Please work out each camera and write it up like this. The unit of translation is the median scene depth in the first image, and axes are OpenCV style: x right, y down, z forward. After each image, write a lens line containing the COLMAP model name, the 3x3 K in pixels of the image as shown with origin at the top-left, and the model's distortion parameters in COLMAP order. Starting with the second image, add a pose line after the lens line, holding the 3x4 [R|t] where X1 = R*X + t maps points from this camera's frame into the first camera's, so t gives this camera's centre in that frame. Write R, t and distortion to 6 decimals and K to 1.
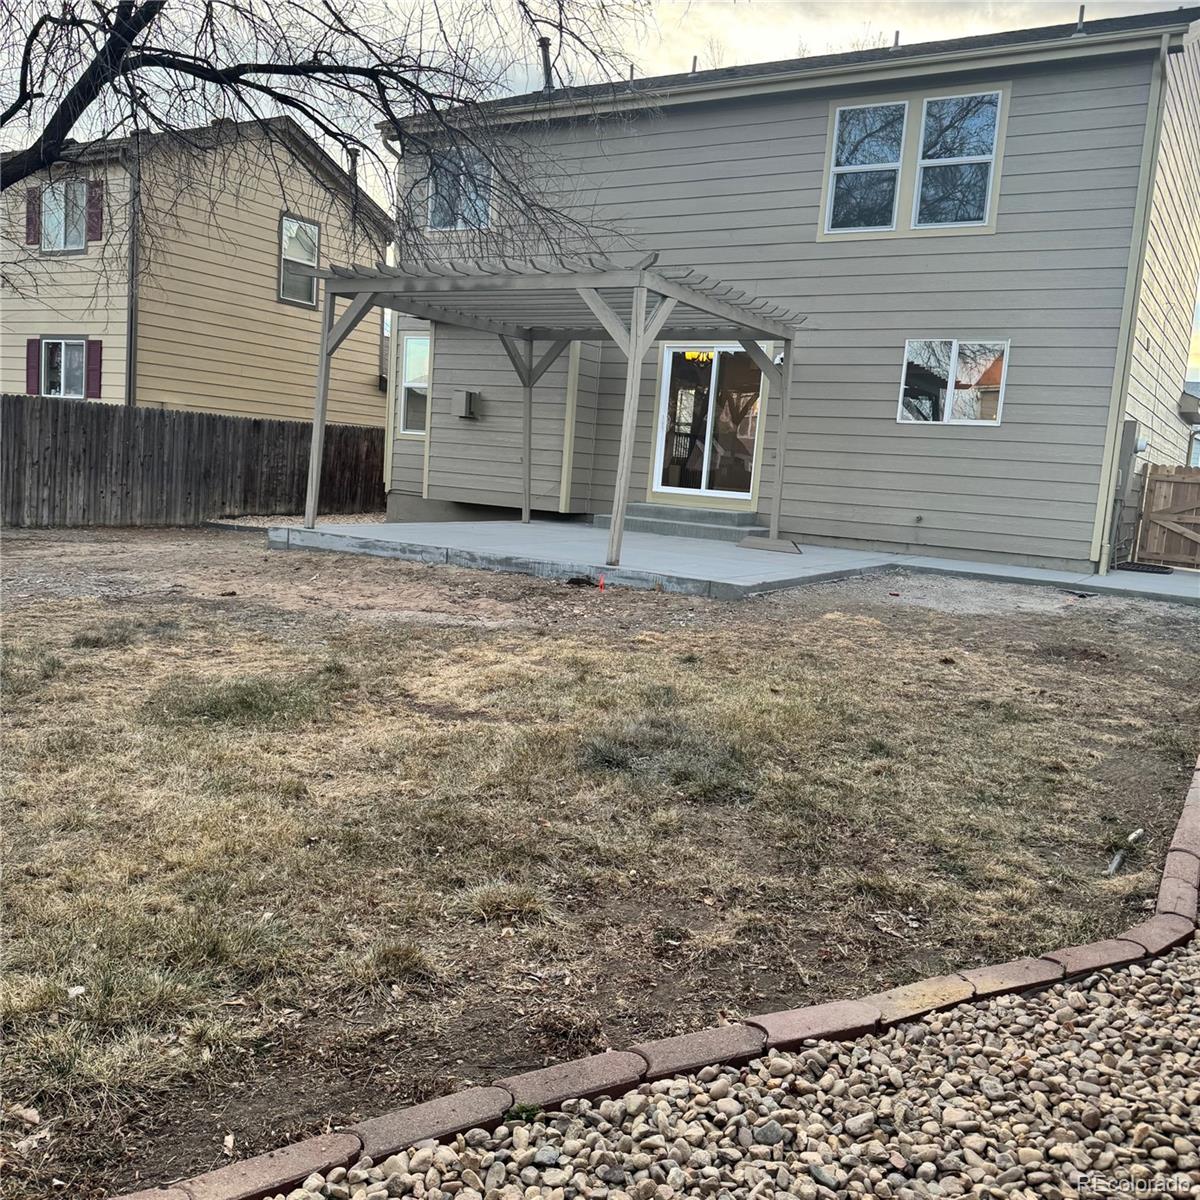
lens RADIAL K [[1141.4, 0, 600.0], [0, 1141.4, 600.0], [0, 0, 1]] dist [0.011668, -0.003874]
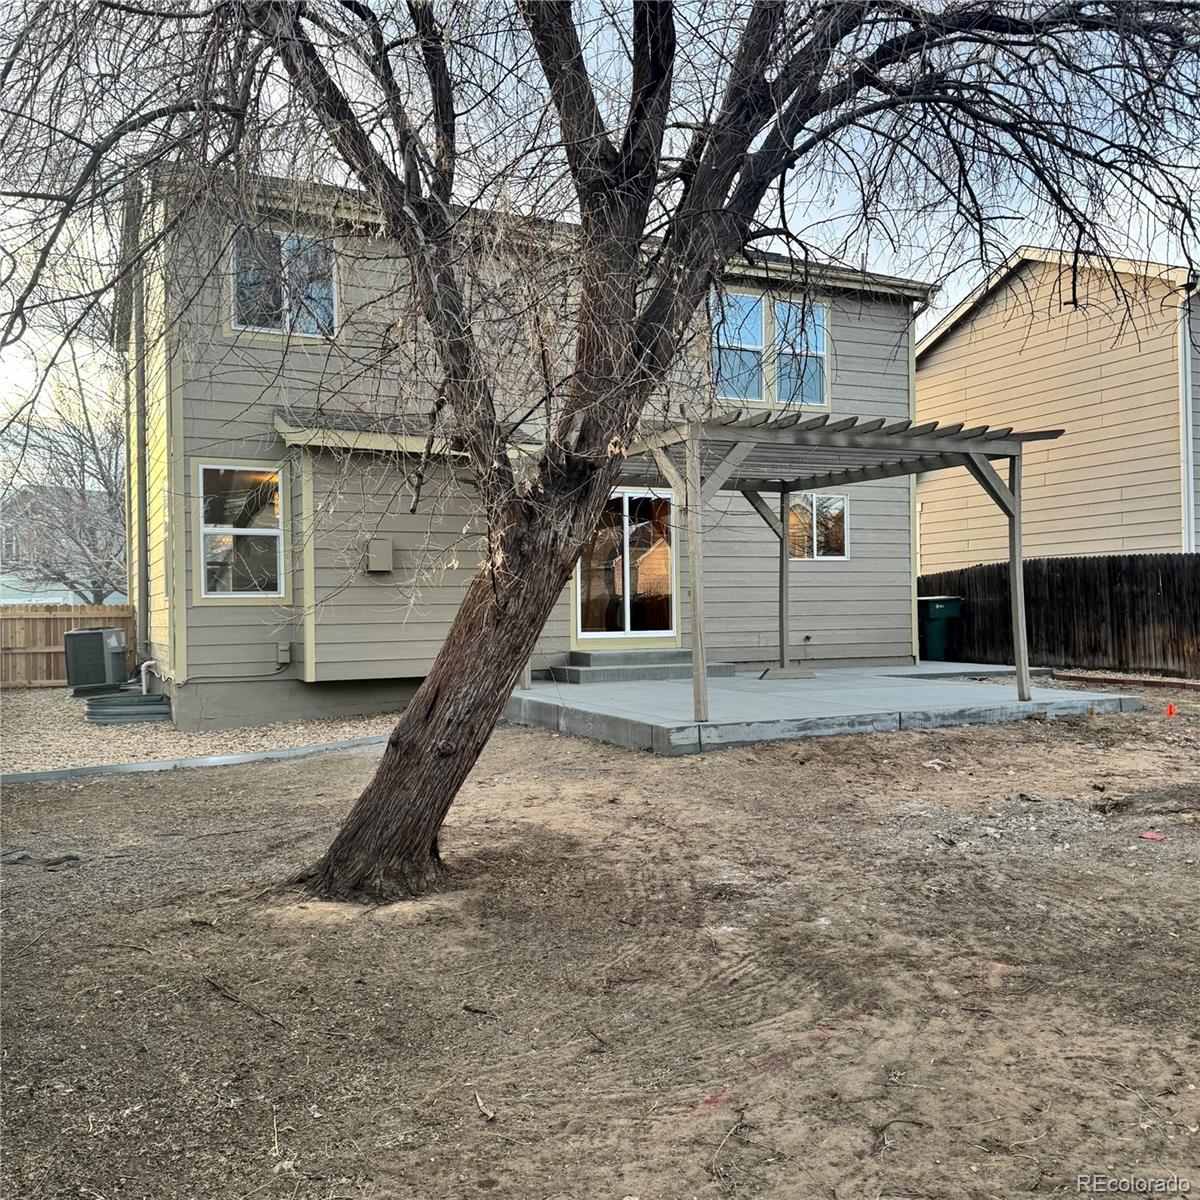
lens RADIAL K [[1141.4, 0, 600.0], [0, 1141.4, 600.0], [0, 0, 1]] dist [0.011668, -0.003874]
pose [[0.536849, -0.067807, 0.840949, -0.760374], [0.150131, 0.988534, -0.016134, -0.115043], [-0.830213, 0.134914, 0.540874, 0.510219]]
